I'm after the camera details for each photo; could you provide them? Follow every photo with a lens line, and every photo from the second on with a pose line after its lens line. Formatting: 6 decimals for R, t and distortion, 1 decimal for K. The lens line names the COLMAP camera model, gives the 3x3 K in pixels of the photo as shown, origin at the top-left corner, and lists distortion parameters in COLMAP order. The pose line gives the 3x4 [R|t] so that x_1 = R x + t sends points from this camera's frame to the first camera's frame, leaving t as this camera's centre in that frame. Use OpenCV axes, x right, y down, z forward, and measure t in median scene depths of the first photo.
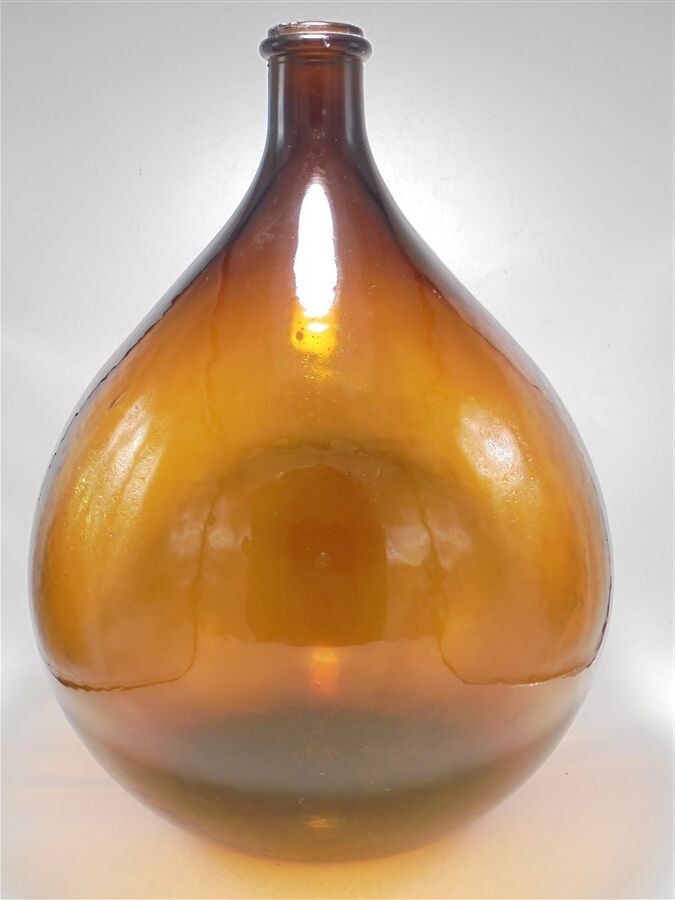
lens RADIAL K [[1002.0, 0, 337.5], [0, 1002.0, 450.0], [0, 0, 1]] dist [0.008521, -0.008618]
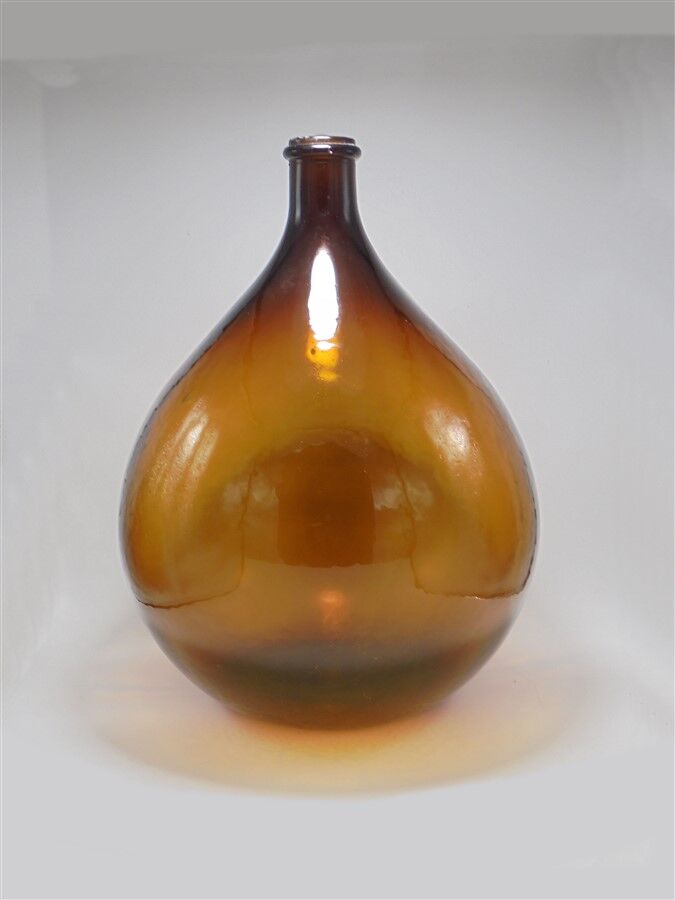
lens RADIAL K [[1040.6, 0, 336.5], [0, 1040.6, 495.7], [0, 0, 1]] dist [-0.020685, -0.011758]
pose [[0.999966, -0.007273, -0.003966, 0.000880], [0.007220, 0.999886, -0.013253, 0.110325], [0.004062, 0.013224, 0.999904, -0.482861]]
